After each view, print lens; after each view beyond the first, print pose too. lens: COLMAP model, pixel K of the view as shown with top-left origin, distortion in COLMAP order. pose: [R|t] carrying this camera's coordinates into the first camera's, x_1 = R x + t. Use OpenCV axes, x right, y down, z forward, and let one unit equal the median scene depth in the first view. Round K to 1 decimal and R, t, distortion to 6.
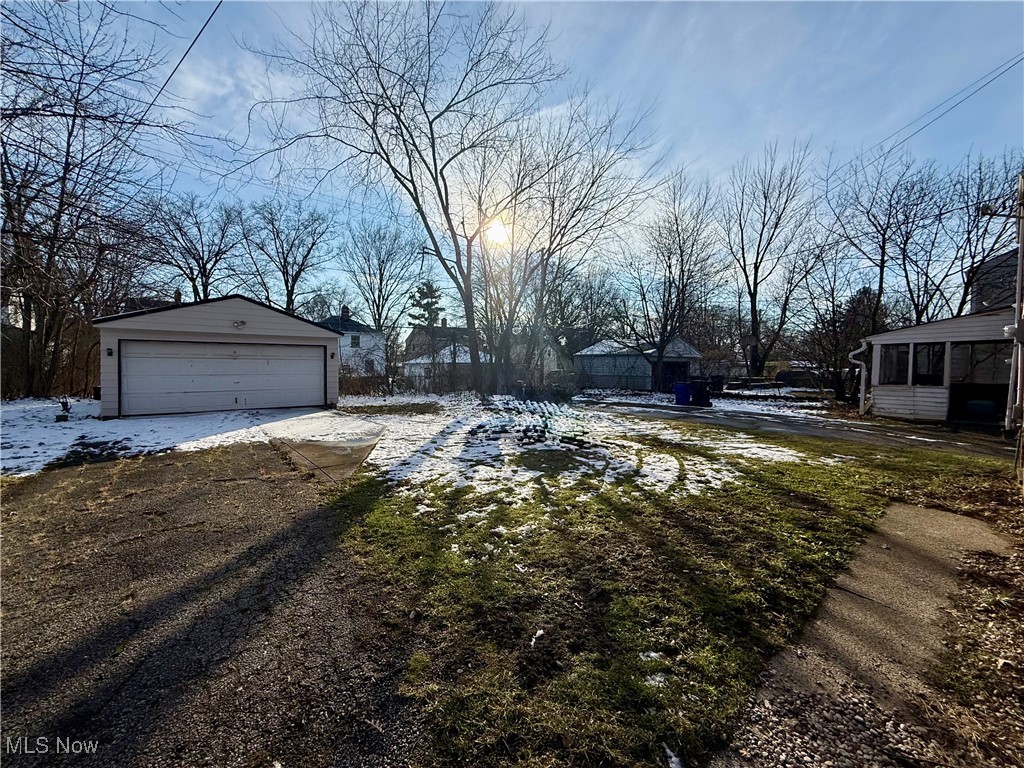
lens RADIAL K [[413.6, 0, 510.8], [0, 413.6, 382.0], [0, 0, 1]] dist [0.004470, 0.000265]
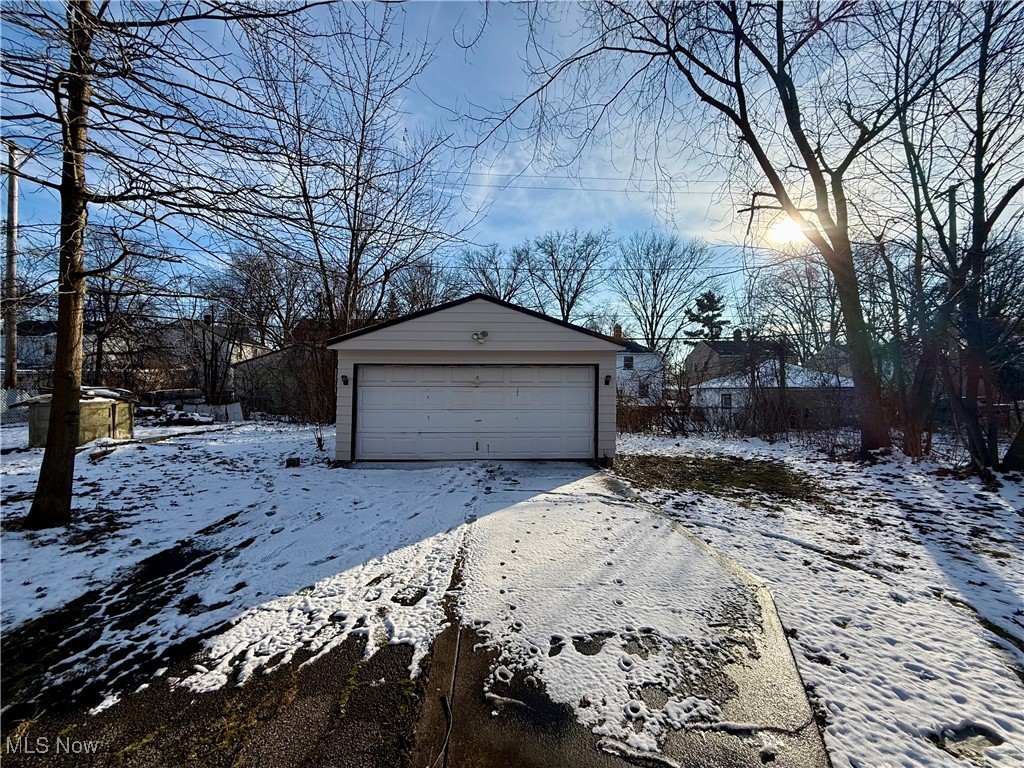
lens RADIAL K [[413.6, 0, 511.3], [0, 413.6, 385.8], [0, 0, 1]] dist [0.004470, 0.000265]
pose [[0.811542, -0.005069, -0.584271, -0.044050], [-0.021778, 0.999005, -0.038916, -0.006764], [0.583887, 0.044306, 0.810625, 0.098325]]
